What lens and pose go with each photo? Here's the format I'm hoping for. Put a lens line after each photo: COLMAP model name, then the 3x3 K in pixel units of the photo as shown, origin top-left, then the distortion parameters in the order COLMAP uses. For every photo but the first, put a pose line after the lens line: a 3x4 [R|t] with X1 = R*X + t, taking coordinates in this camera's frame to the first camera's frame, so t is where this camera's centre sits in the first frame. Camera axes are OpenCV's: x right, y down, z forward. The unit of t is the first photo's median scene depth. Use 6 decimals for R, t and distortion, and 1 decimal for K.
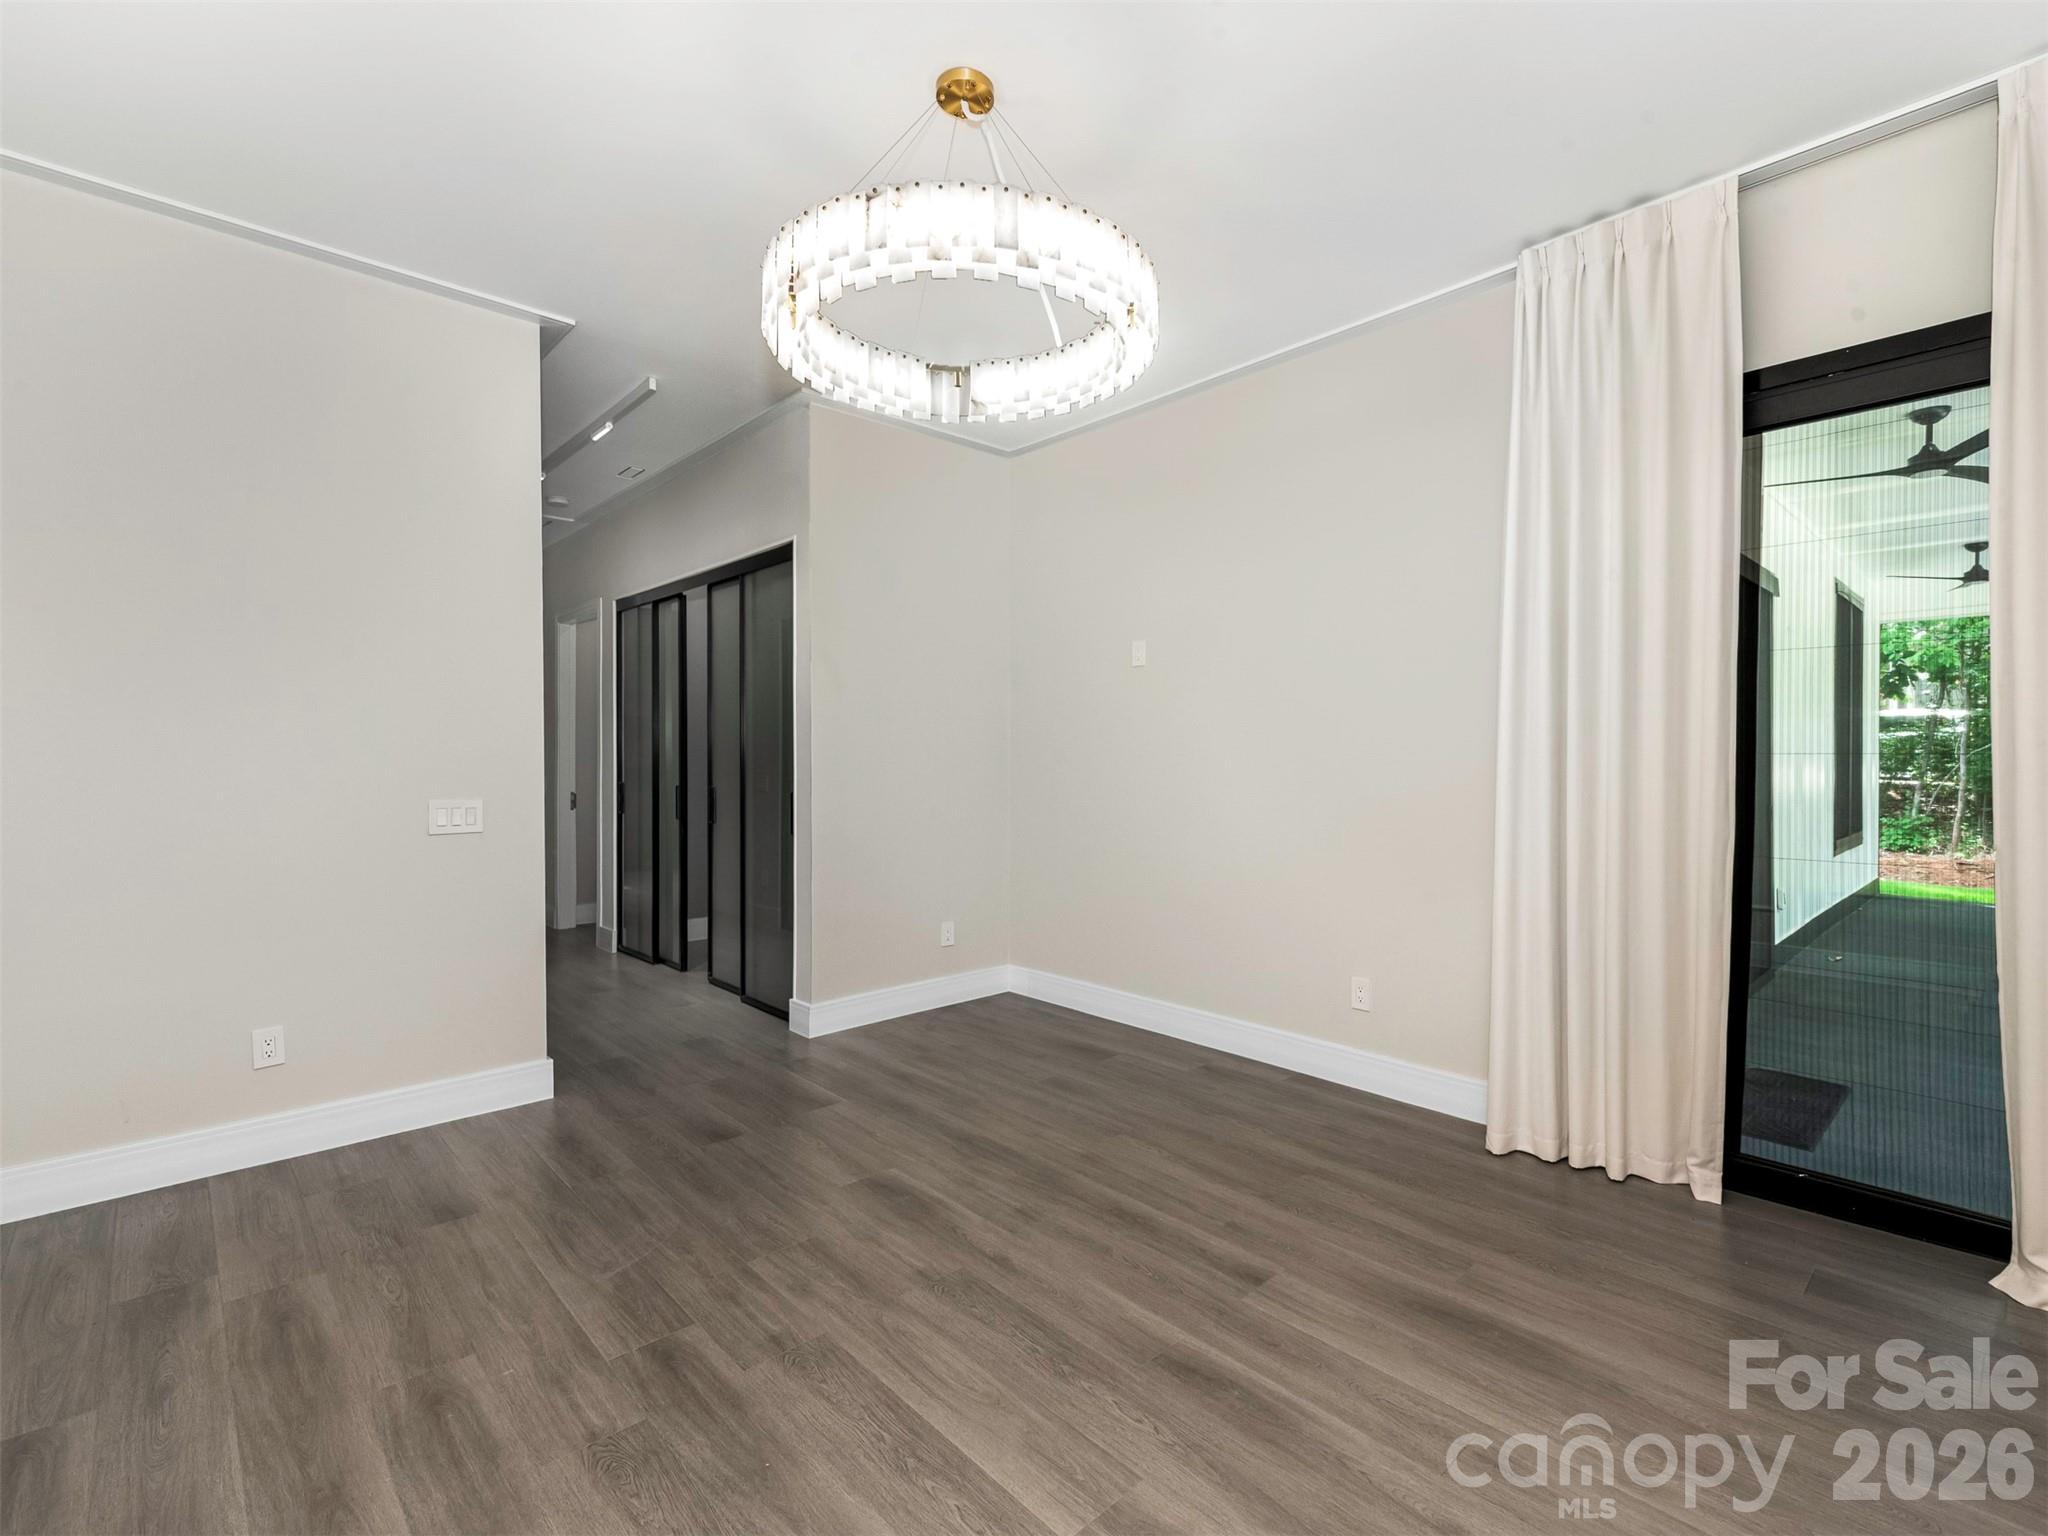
lens RADIAL K [[925.4, 0, 1026.0], [0, 925.4, 759.0], [0, 0, 1]] dist [0.011435, -0.000027]
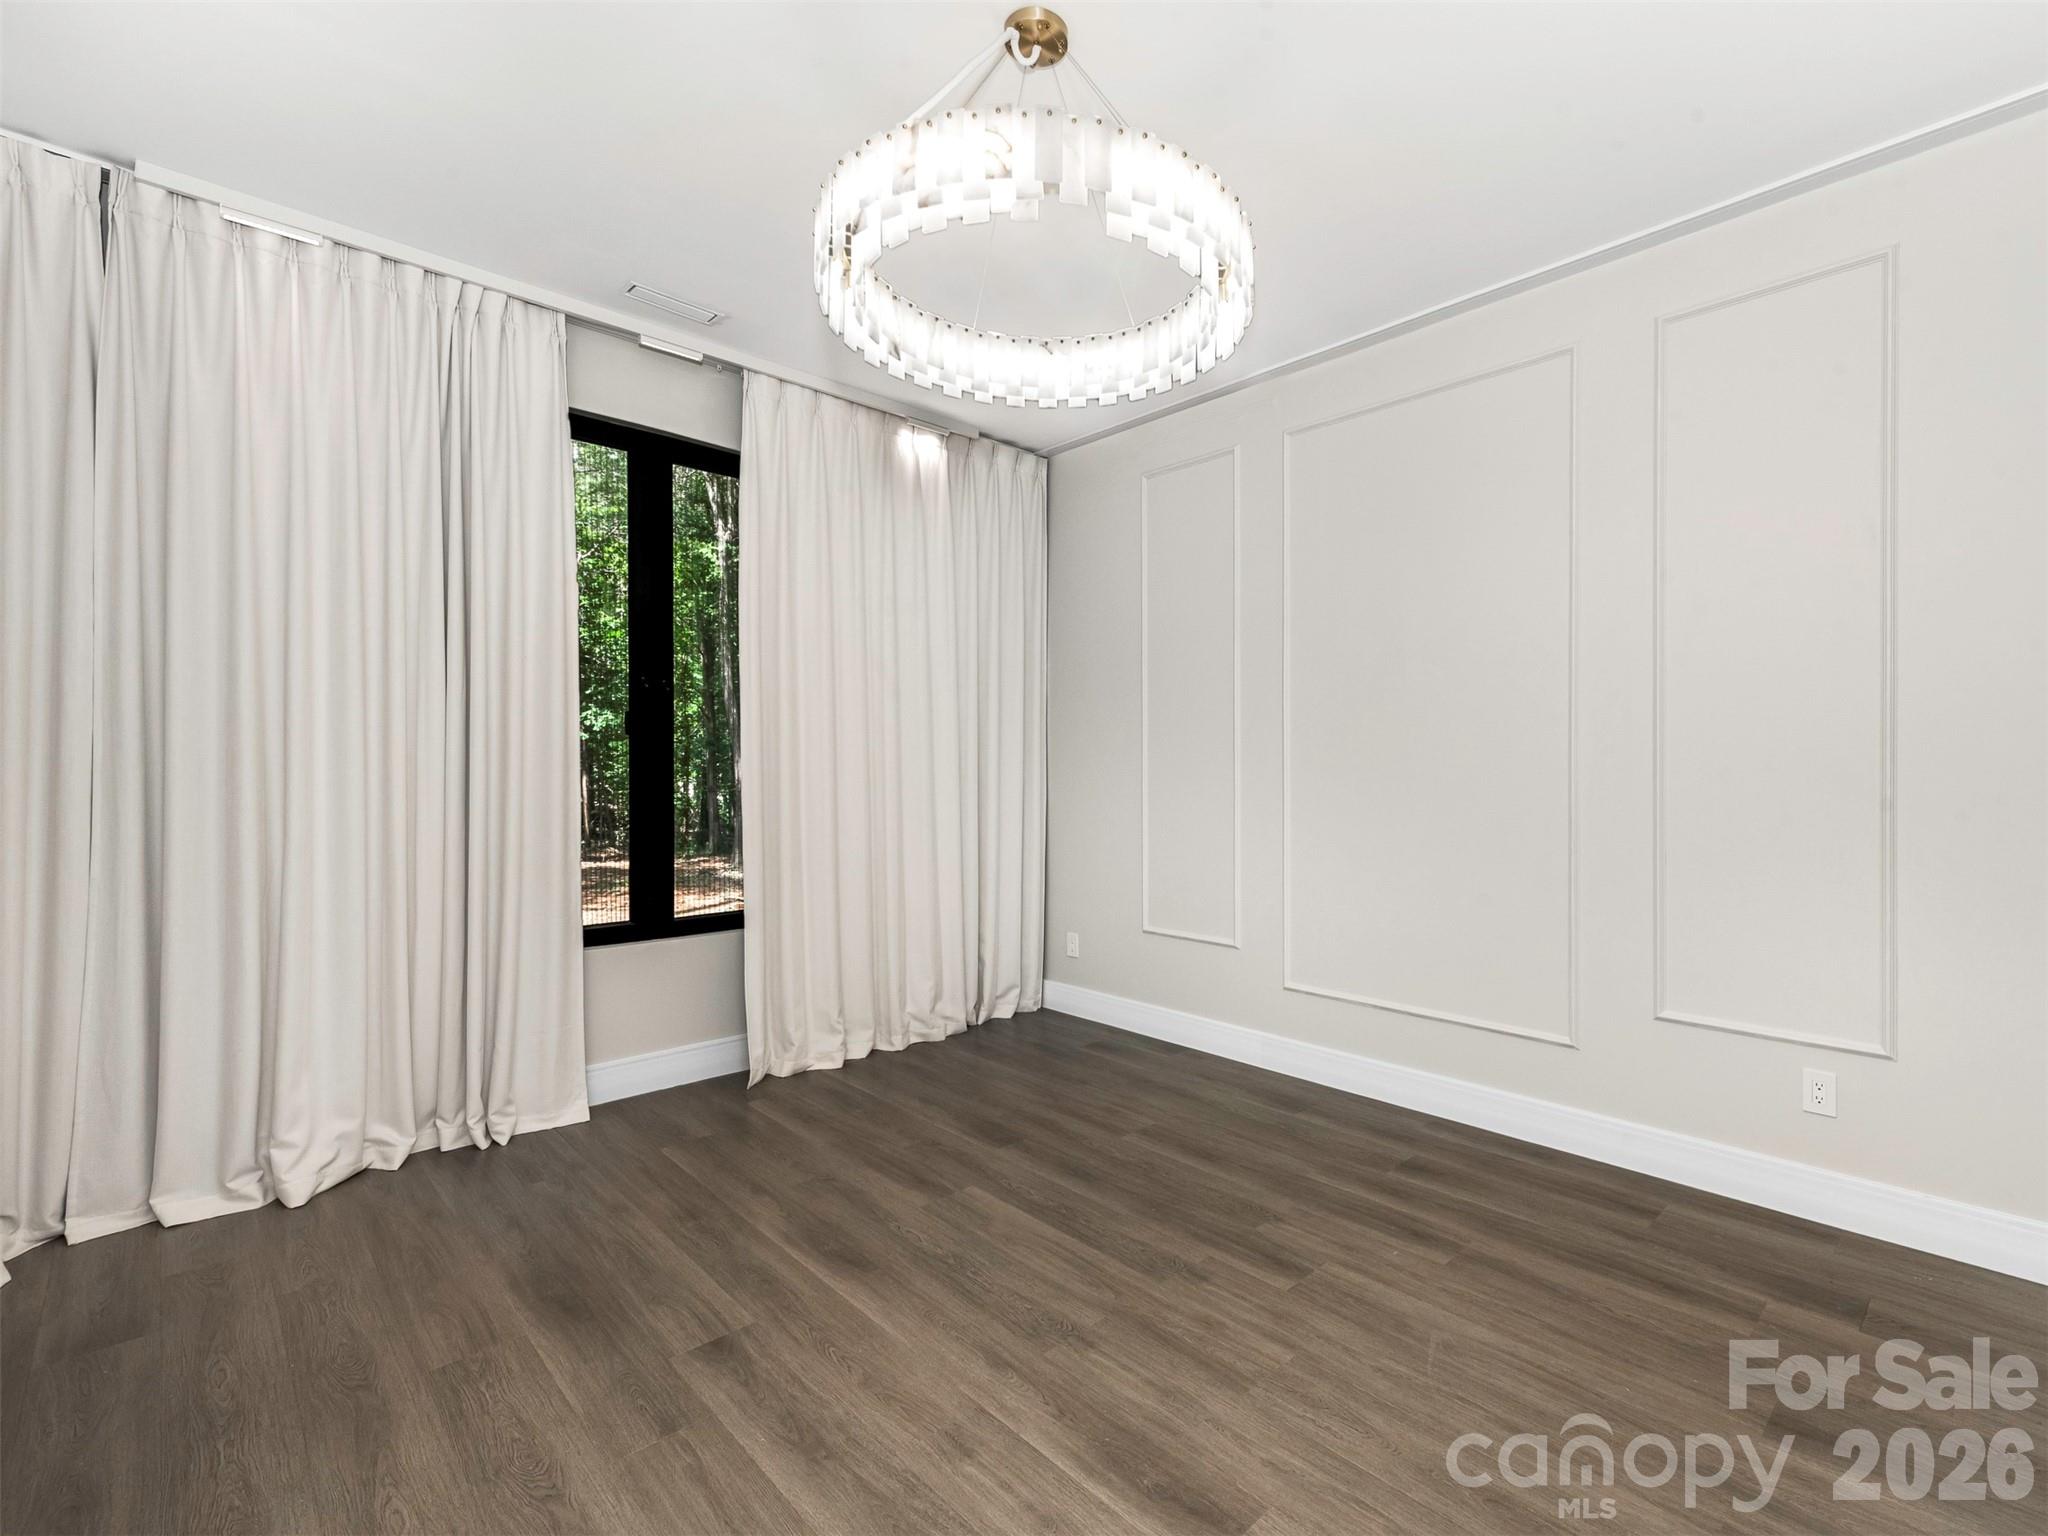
lens RADIAL K [[925.4, 0, 1026.0], [0, 925.4, 759.0], [0, 0, 1]] dist [0.011435, -0.000027]
pose [[-0.999527, 0.002709, 0.030648, -0.084609], [0.002617, 0.999992, -0.003020, -0.005300], [-0.030656, -0.002939, -0.999526, 1.977275]]
